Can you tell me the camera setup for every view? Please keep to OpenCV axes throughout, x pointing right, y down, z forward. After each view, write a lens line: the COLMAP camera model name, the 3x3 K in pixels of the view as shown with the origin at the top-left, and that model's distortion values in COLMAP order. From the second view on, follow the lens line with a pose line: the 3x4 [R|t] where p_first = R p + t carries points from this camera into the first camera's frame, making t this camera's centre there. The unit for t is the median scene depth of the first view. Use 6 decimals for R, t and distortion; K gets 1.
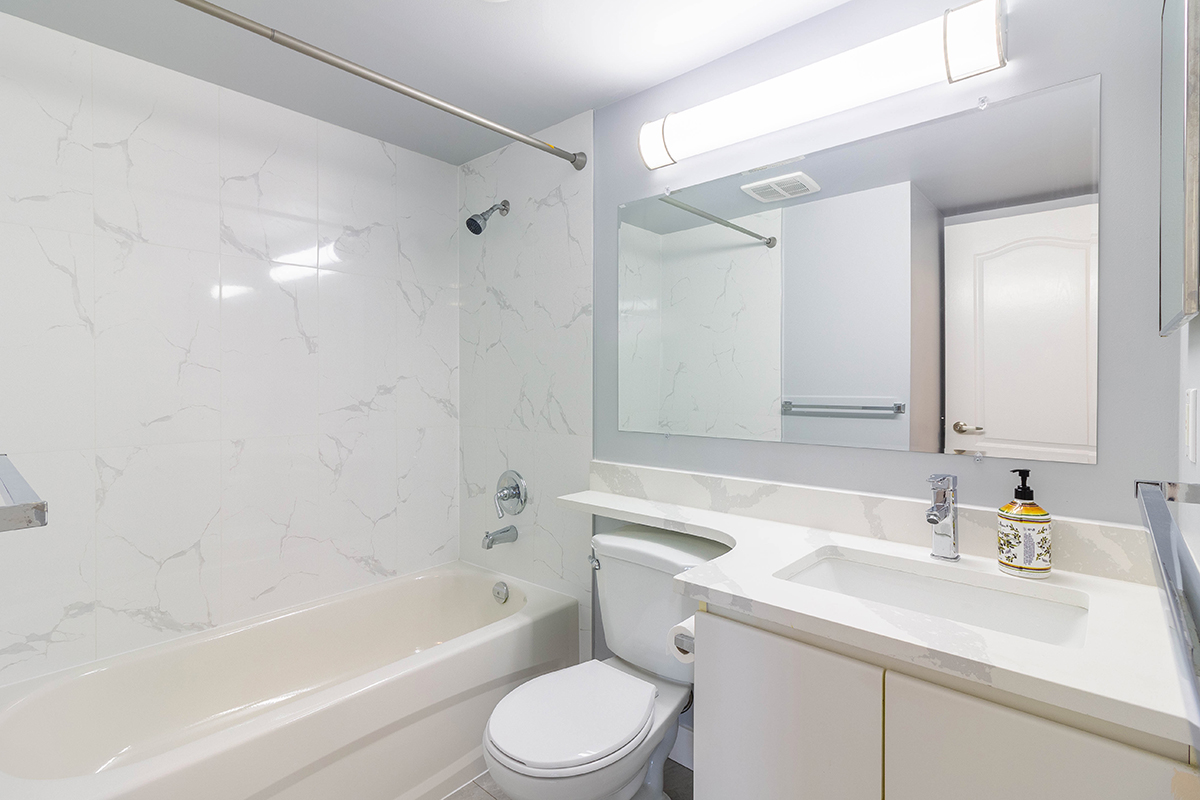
lens RADIAL K [[560.4, 0, 598.6], [0, 560.4, 387.1], [0, 0, 1]] dist [0.007405, -0.000915]
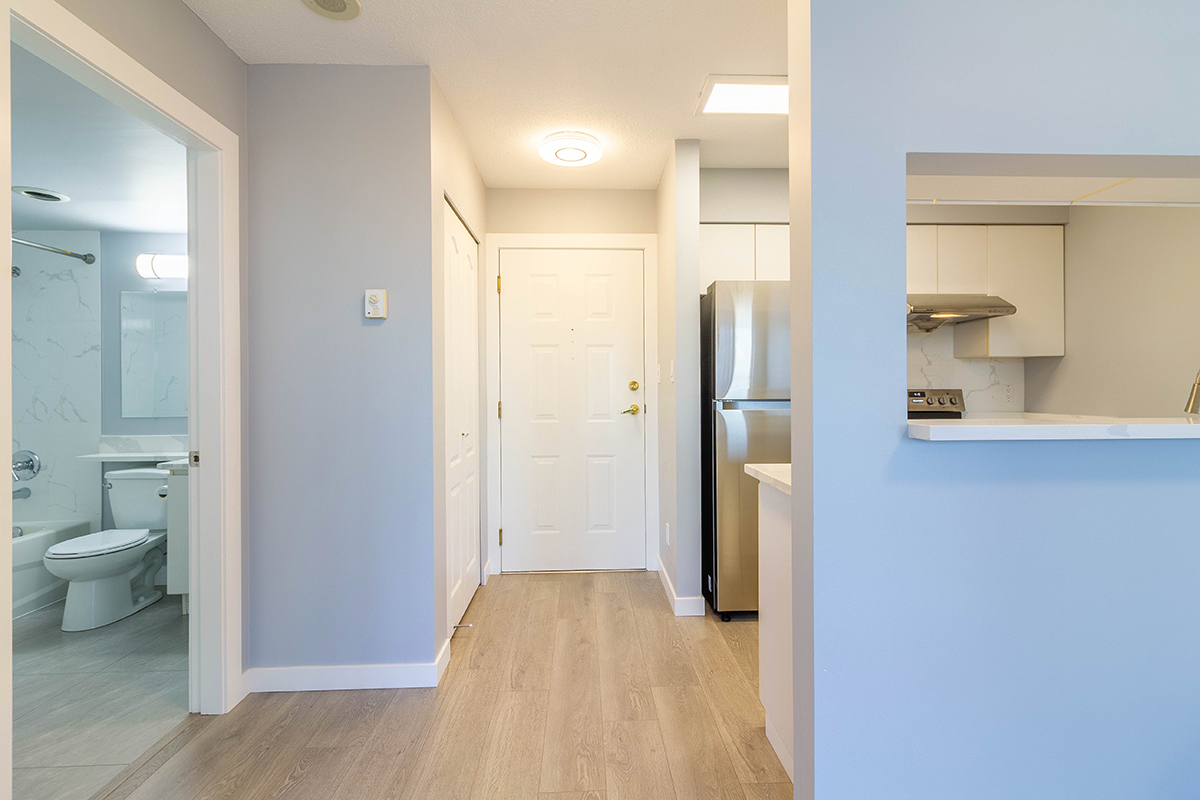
lens RADIAL K [[560.4, 0, 605.6], [0, 560.4, 390.3], [0, 0, 1]] dist [0.007405, -0.000915]
pose [[0.715411, -0.005989, 0.698678, -0.100300], [0.009584, 0.999953, -0.001242, 0.006715], [-0.698638, 0.007584, 0.715435, -1.185193]]
